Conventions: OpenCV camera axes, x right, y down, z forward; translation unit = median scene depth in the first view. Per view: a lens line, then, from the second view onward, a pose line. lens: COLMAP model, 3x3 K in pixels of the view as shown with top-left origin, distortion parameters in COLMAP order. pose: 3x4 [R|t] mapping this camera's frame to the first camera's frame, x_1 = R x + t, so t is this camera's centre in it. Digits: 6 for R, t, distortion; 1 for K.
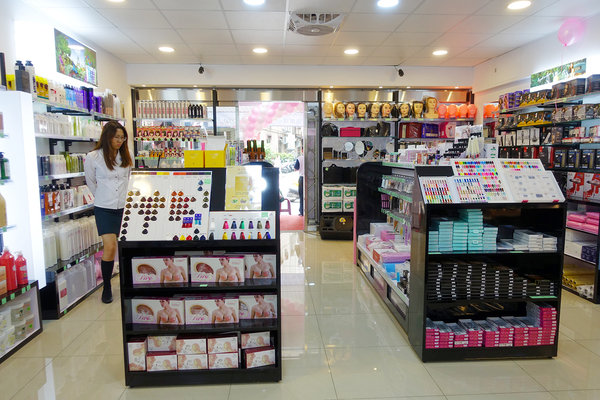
lens RADIAL K [[406.5, 0, 299.7], [0, 406.5, 199.5], [0, 0, 1]] dist [0.004980, -0.006936]
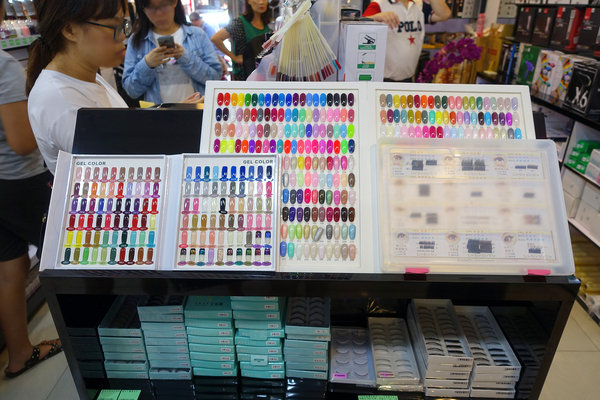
lens RADIAL K [[406.5, 0, 299.4], [0, 406.5, 200.4], [0, 0, 1]] dist [0.004980, -0.006936]
pose [[0.997458, 0.037856, -0.060376, 0.471702], [-0.015166, 0.940589, 0.339208, -0.123815], [0.069631, -0.337429, 0.938772, 0.728980]]
